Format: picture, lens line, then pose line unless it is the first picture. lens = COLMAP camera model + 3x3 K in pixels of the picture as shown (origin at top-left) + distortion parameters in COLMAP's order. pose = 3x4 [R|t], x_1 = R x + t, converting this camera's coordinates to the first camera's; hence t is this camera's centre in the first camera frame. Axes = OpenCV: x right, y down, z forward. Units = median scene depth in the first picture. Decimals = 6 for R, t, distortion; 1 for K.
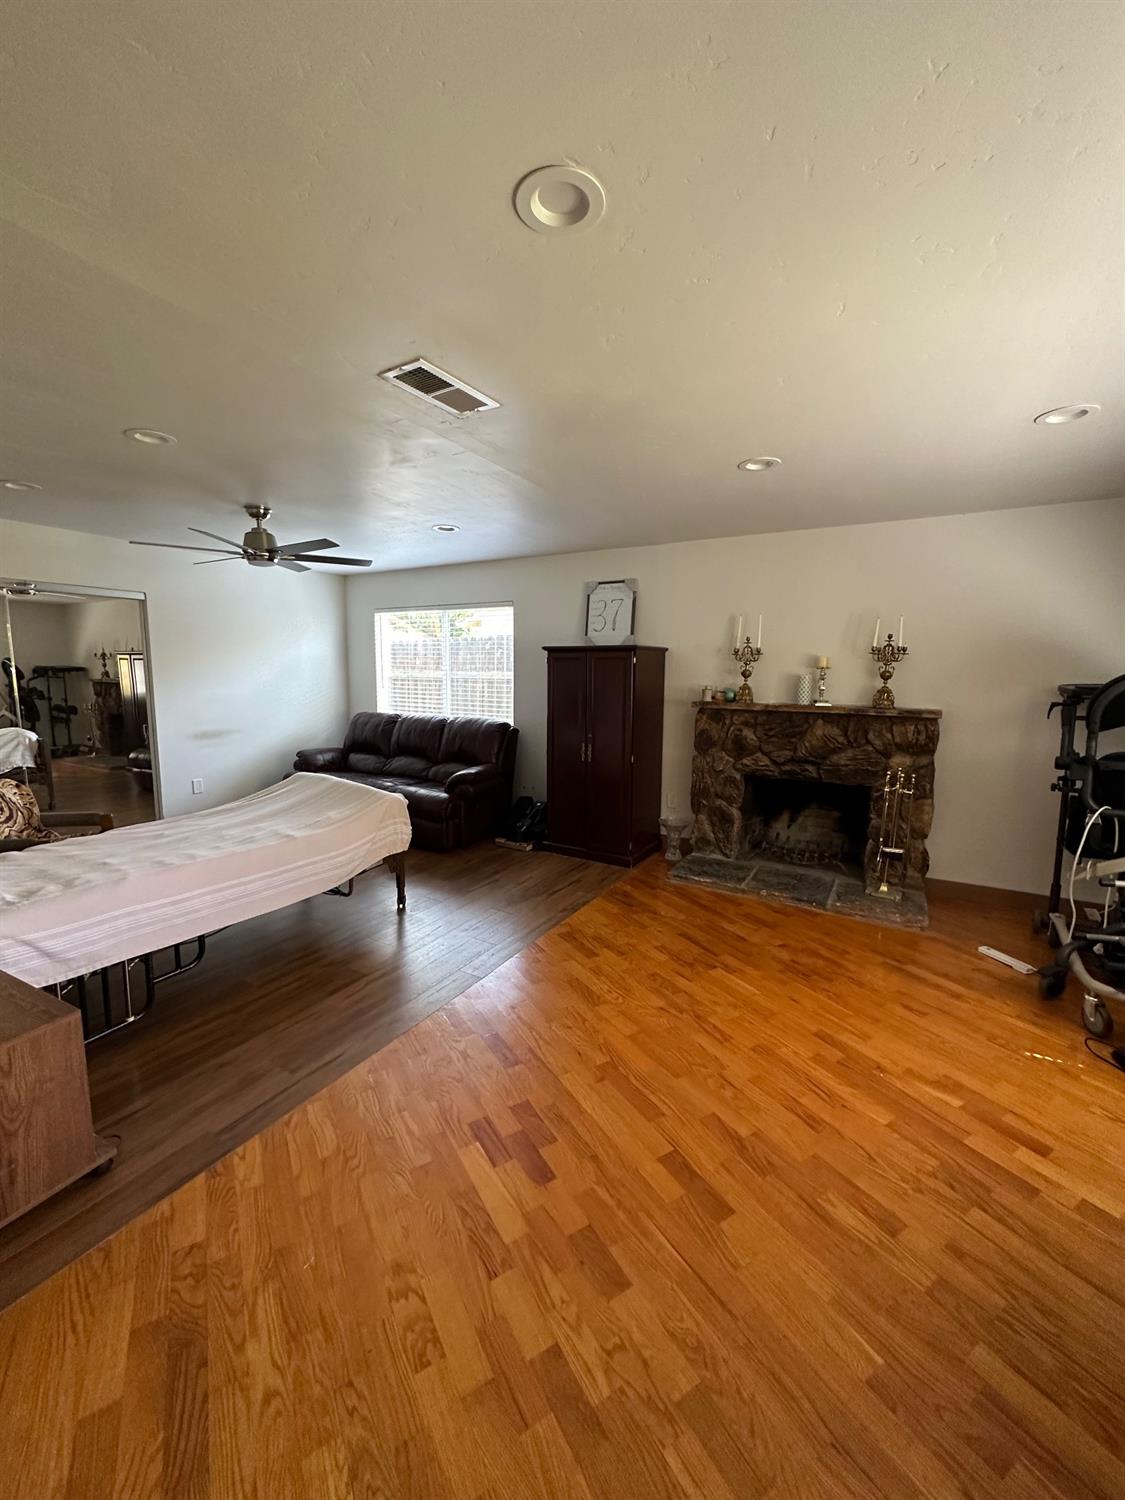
lens RADIAL K [[596.5, 0, 562.5], [0, 596.5, 750.0], [0, 0, 1]] dist [-0.002003, 0.000533]
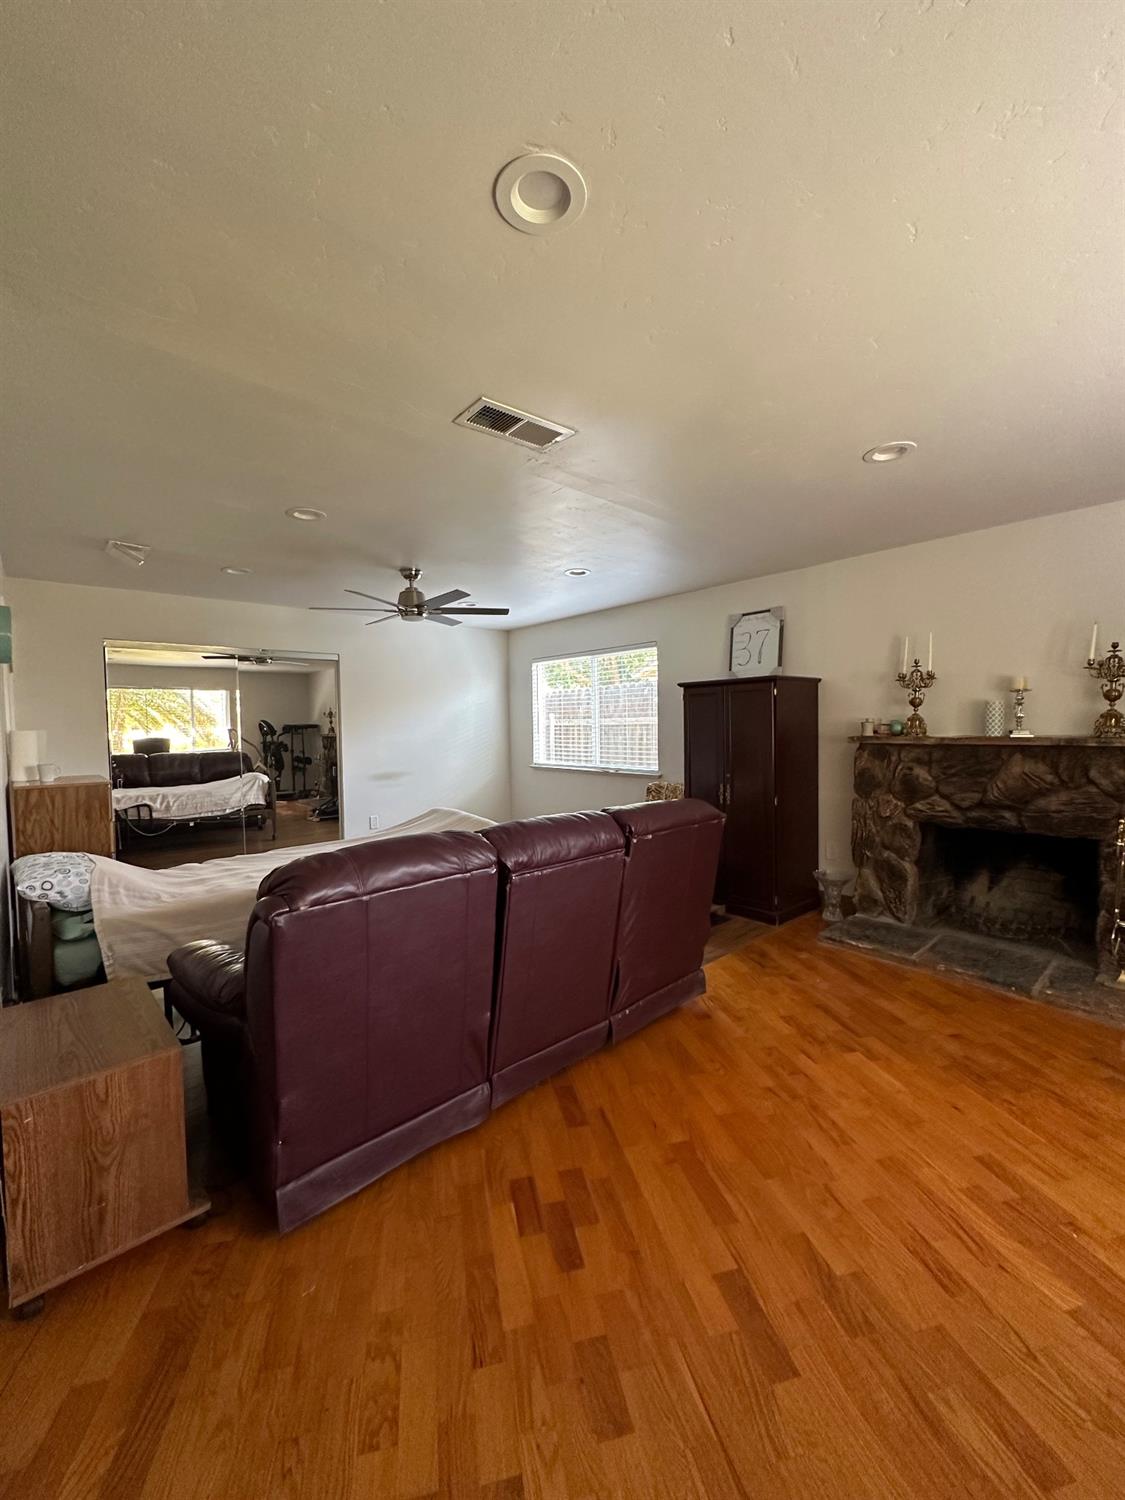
lens RADIAL K [[596.5, 0, 562.5], [0, 596.5, 750.0], [0, 0, 1]] dist [-0.002003, 0.000533]
pose [[0.950064, -0.012228, -0.311816, 0.104818], [-0.015911, 0.996034, -0.087536, 0.024698], [0.311650, 0.088126, 0.946101, 0.052368]]
